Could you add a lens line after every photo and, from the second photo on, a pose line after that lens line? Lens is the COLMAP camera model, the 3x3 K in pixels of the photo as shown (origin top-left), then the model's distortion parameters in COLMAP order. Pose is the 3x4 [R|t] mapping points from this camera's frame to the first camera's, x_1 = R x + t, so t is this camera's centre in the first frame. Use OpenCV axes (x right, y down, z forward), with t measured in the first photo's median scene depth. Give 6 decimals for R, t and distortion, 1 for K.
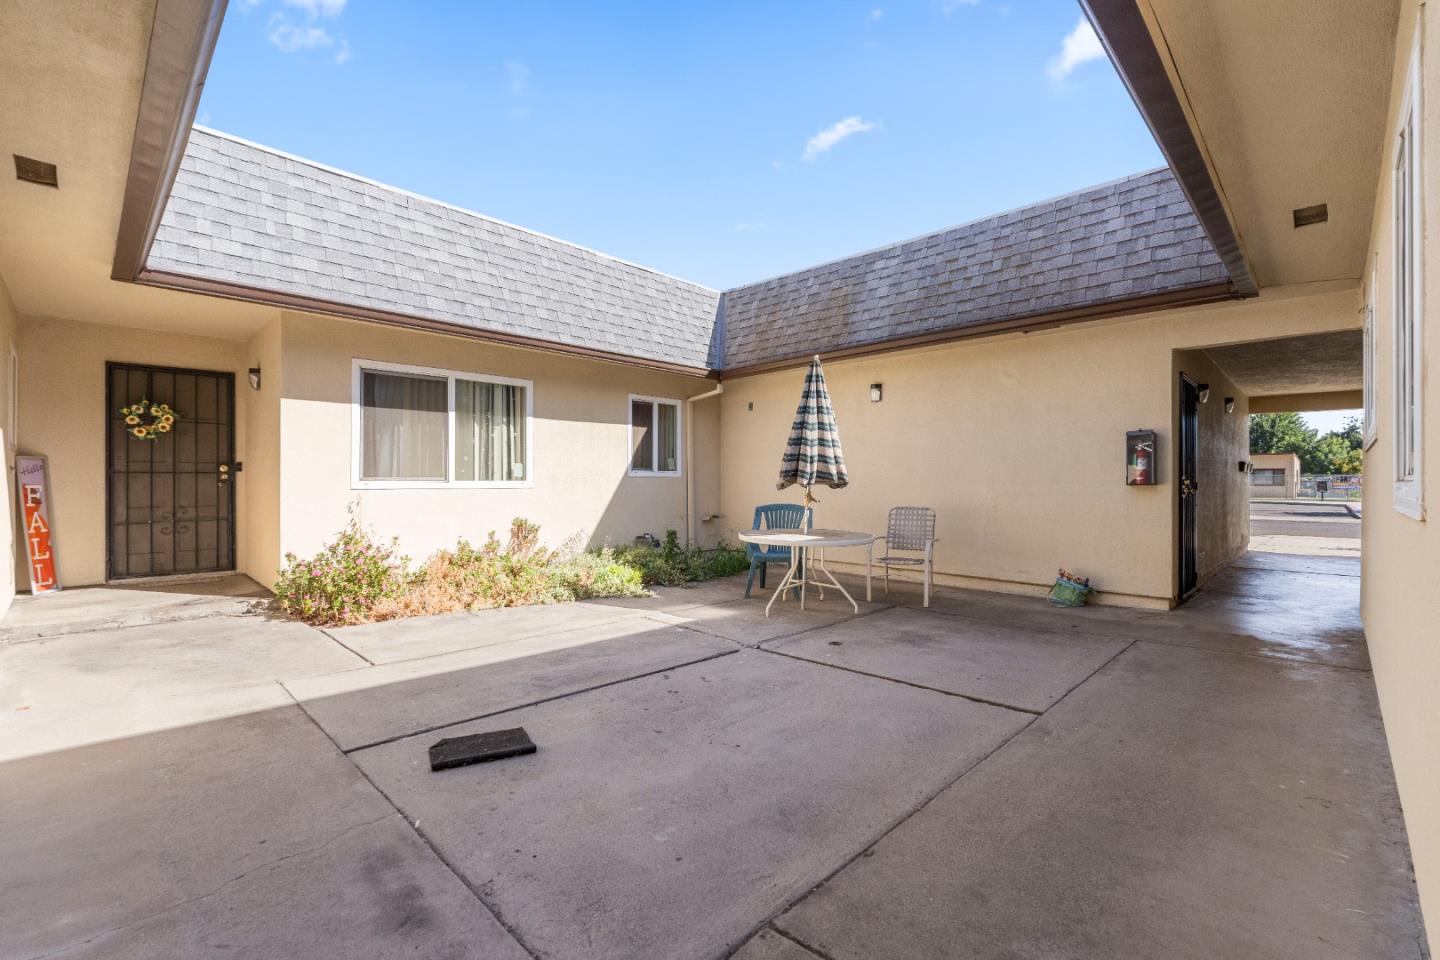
lens RADIAL K [[629.8, 0, 723.5], [0, 629.8, 481.1], [0, 0, 1]] dist [-0.001114, 0.000320]
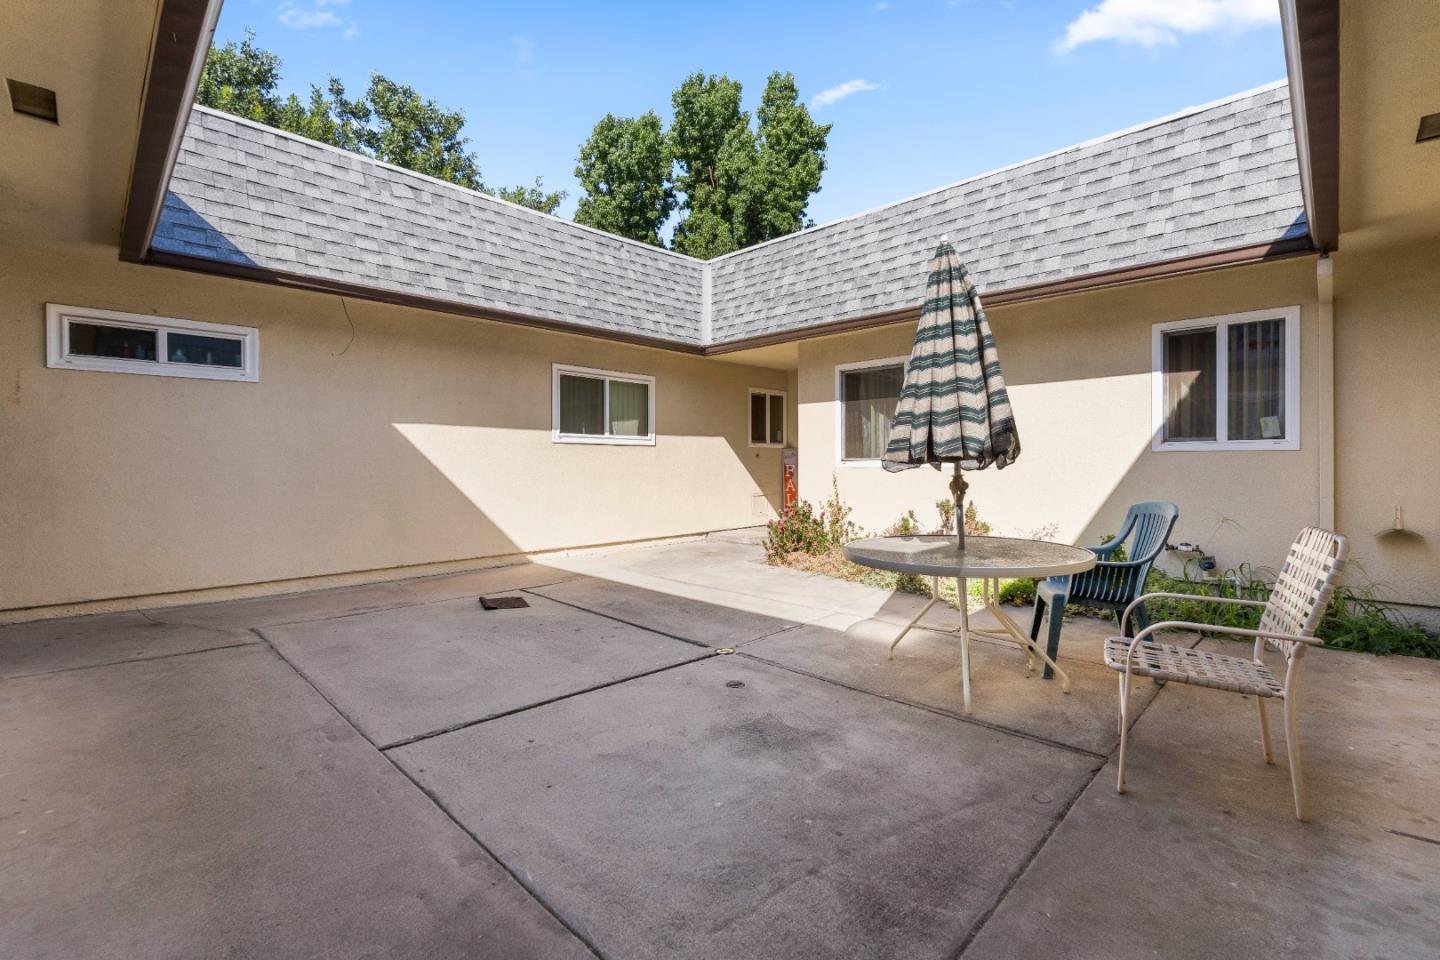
lens RADIAL K [[629.8, 0, 723.5], [0, 629.8, 474.2], [0, 0, 1]] dist [-0.001114, 0.000320]
pose [[0.003060, 0.015629, -0.999873, 0.893178], [0.004529, 0.999867, 0.015643, 0.006675], [0.999985, -0.004576, 0.002989, 0.985833]]
